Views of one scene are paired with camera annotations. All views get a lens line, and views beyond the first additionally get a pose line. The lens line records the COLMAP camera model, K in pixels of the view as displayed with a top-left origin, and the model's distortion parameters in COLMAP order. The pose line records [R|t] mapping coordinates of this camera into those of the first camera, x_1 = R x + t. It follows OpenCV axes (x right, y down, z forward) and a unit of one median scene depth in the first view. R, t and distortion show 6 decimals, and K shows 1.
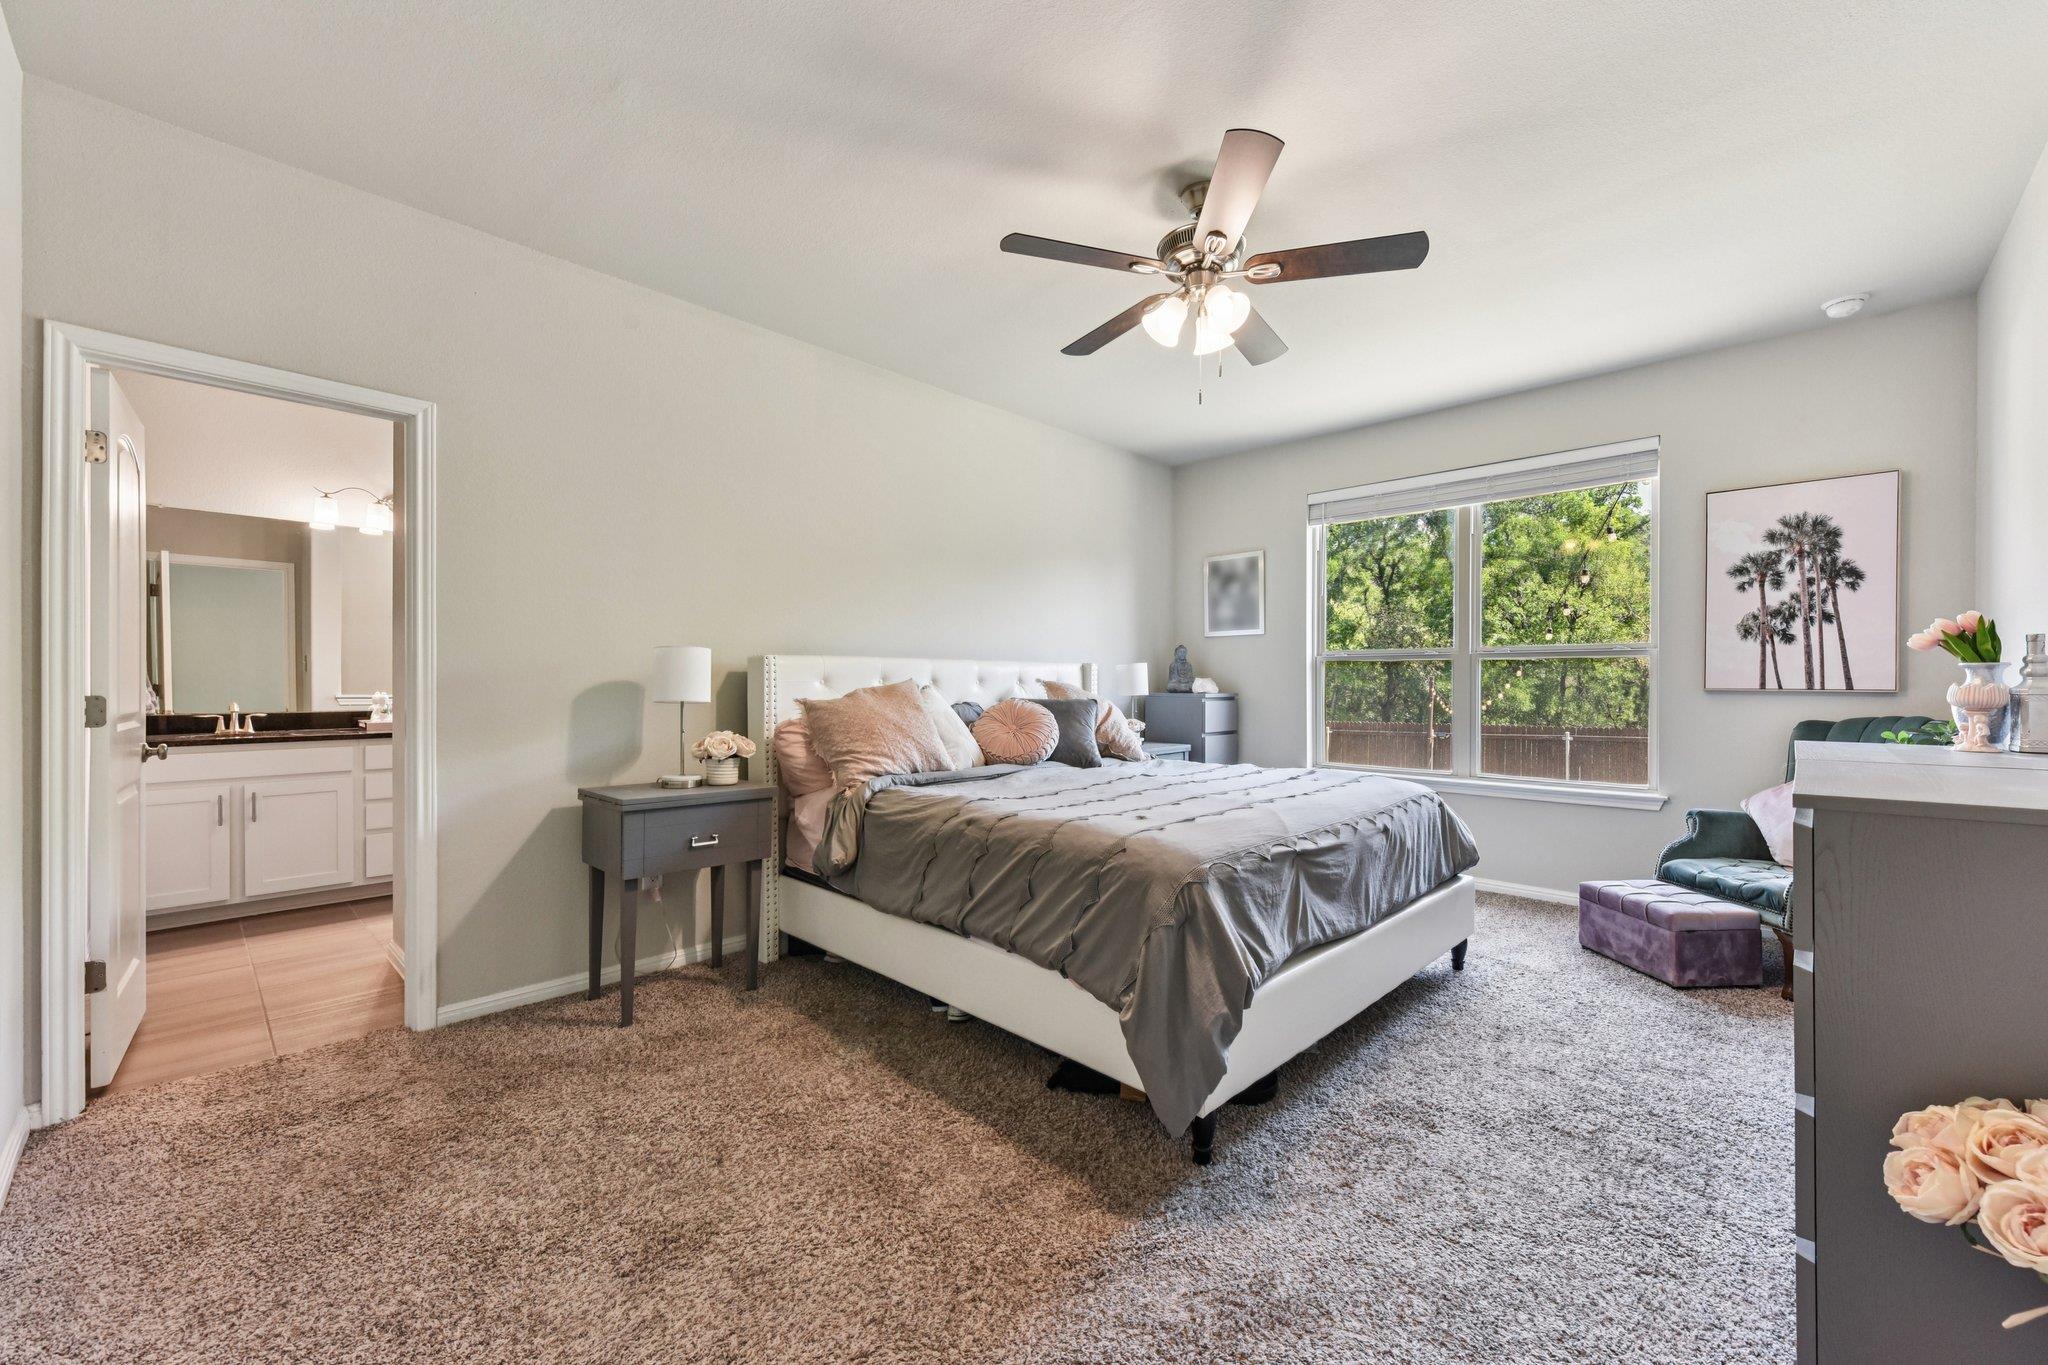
lens RADIAL K [[803.1, 0, 1032.5], [0, 803.1, 687.3], [0, 0, 1]] dist [0.009175, -0.003867]
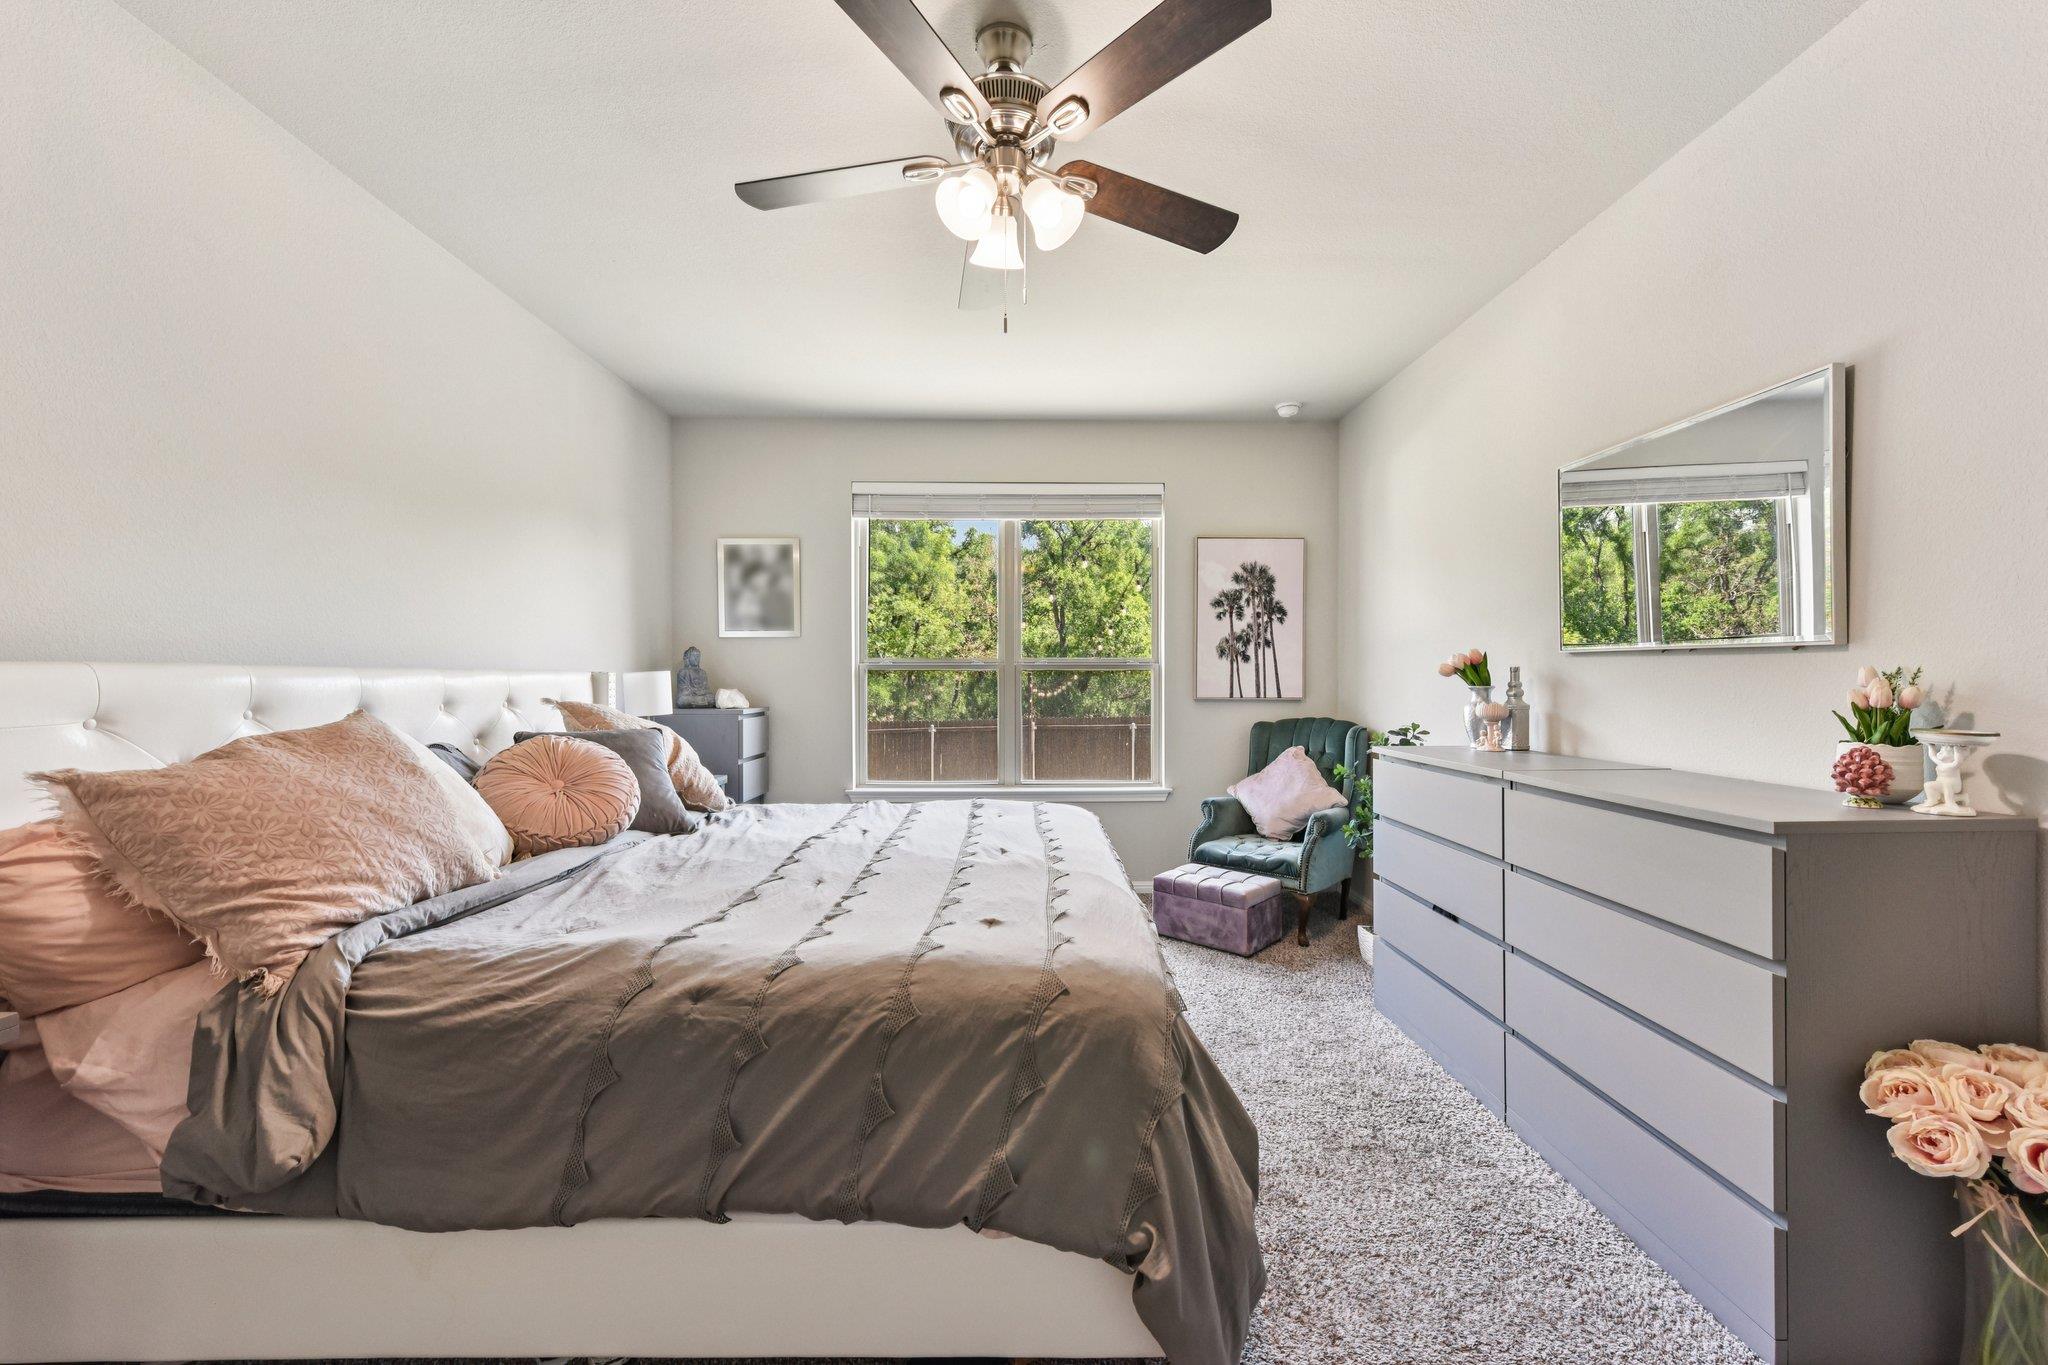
lens RADIAL K [[803.1, 0, 1032.5], [0, 803.1, 687.3], [0, 0, 1]] dist [0.009175, -0.003867]
pose [[0.708315, -0.009951, 0.705827, -0.215138], [0.006546, 0.999950, 0.007529, -0.027034], [-0.705866, -0.000712, 0.708345, 0.343362]]
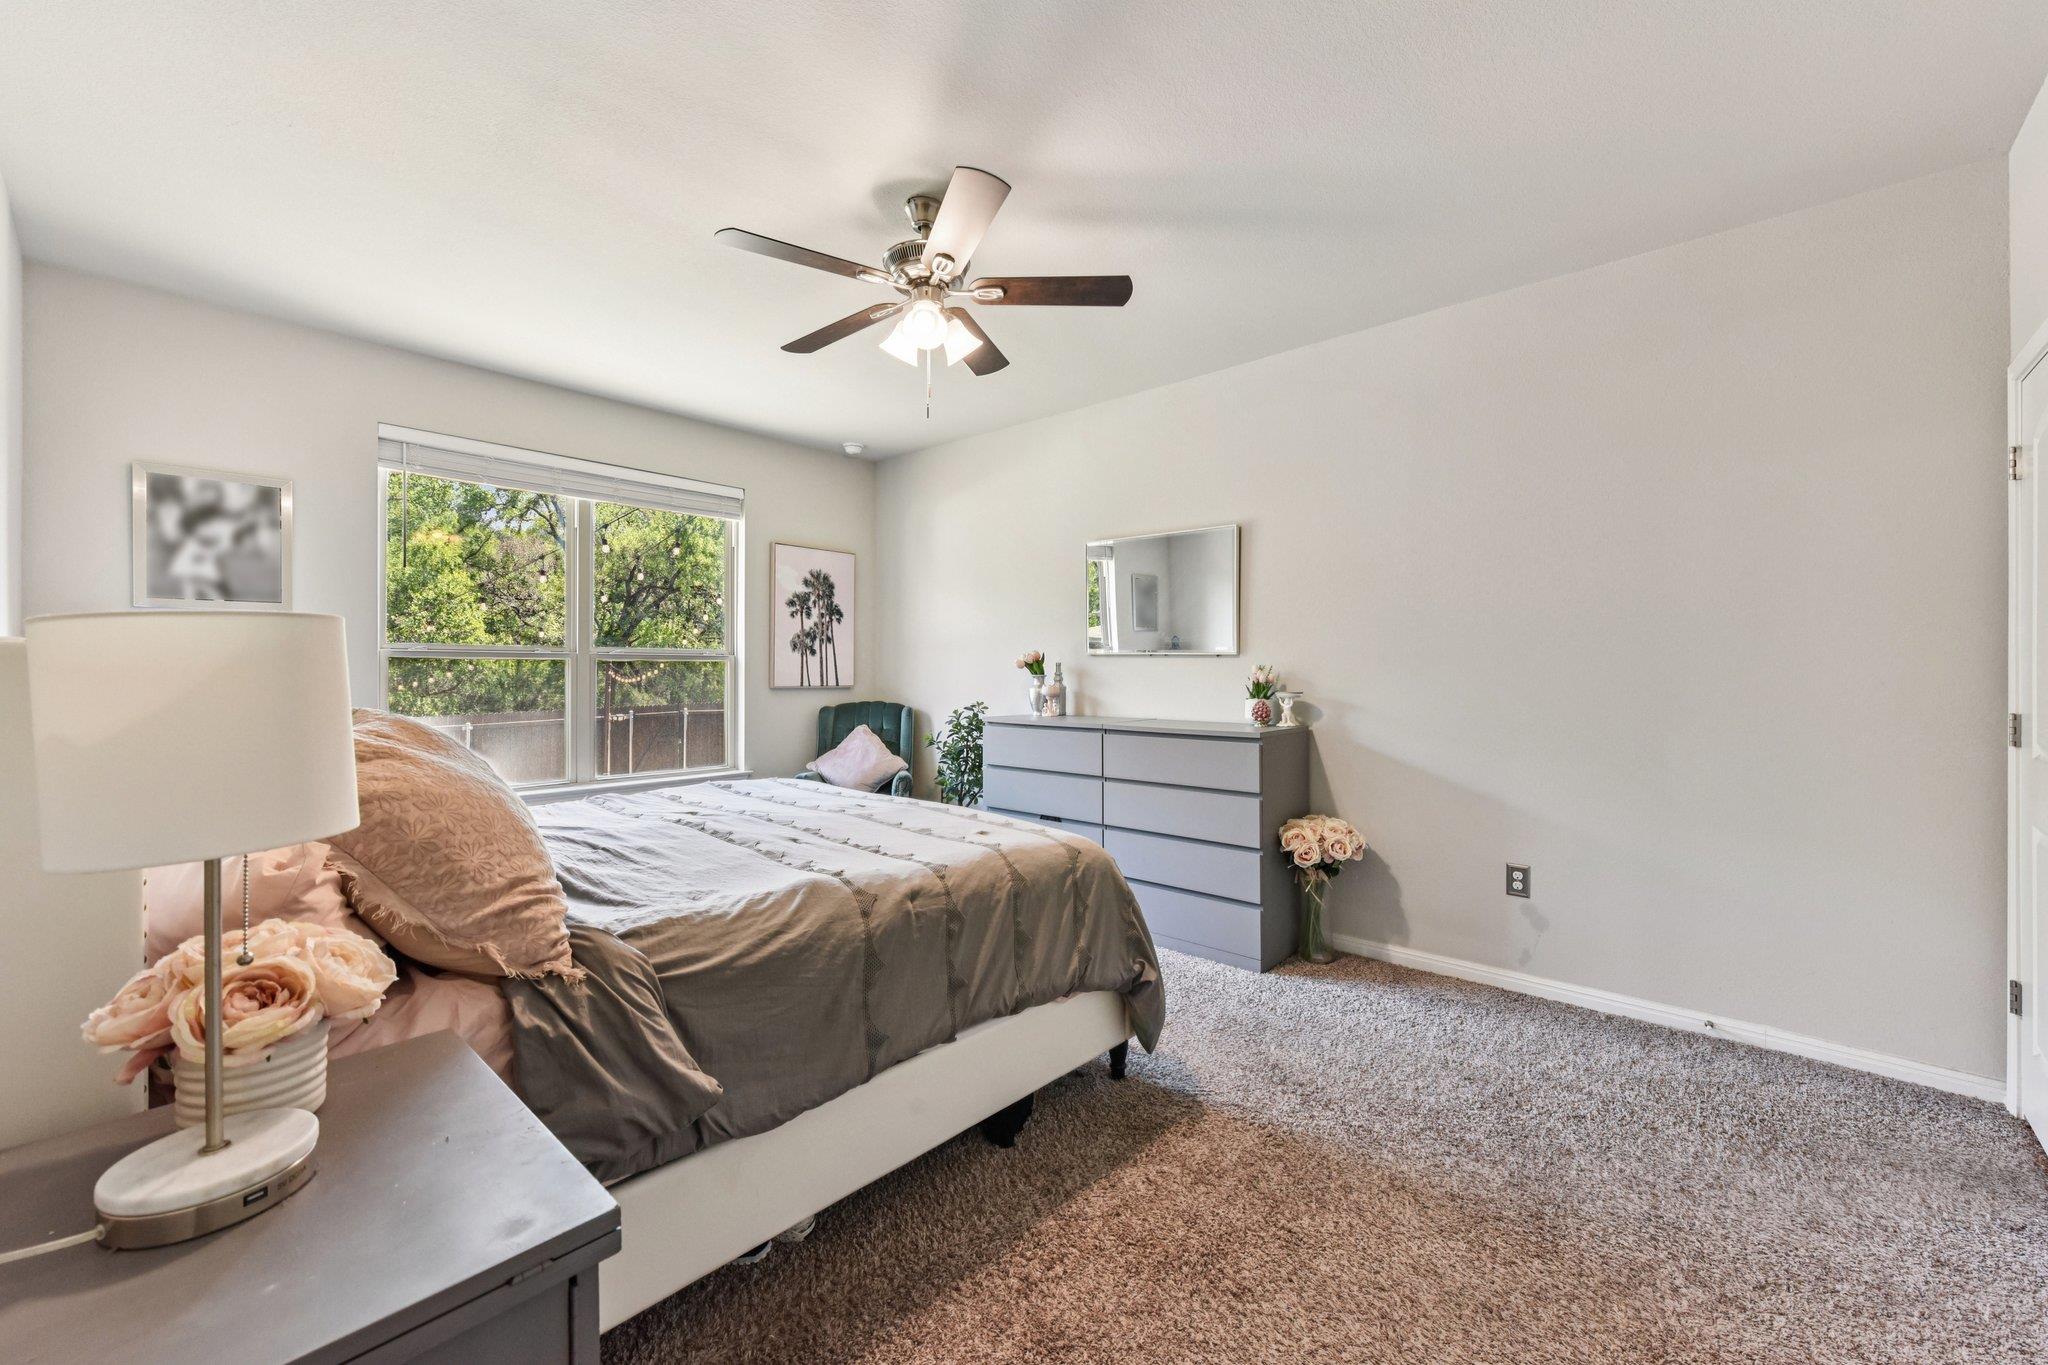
lens RADIAL K [[813.5, 0, 1028.9], [0, 813.5, 676.9], [0, 0, 1]] dist [0.014162, -0.000031]
pose [[-0.032447, -0.009407, 0.999429, -0.599597], [0.004245, 0.999945, 0.009550, -0.028277], [-0.999464, 0.004552, -0.032406, 0.669935]]
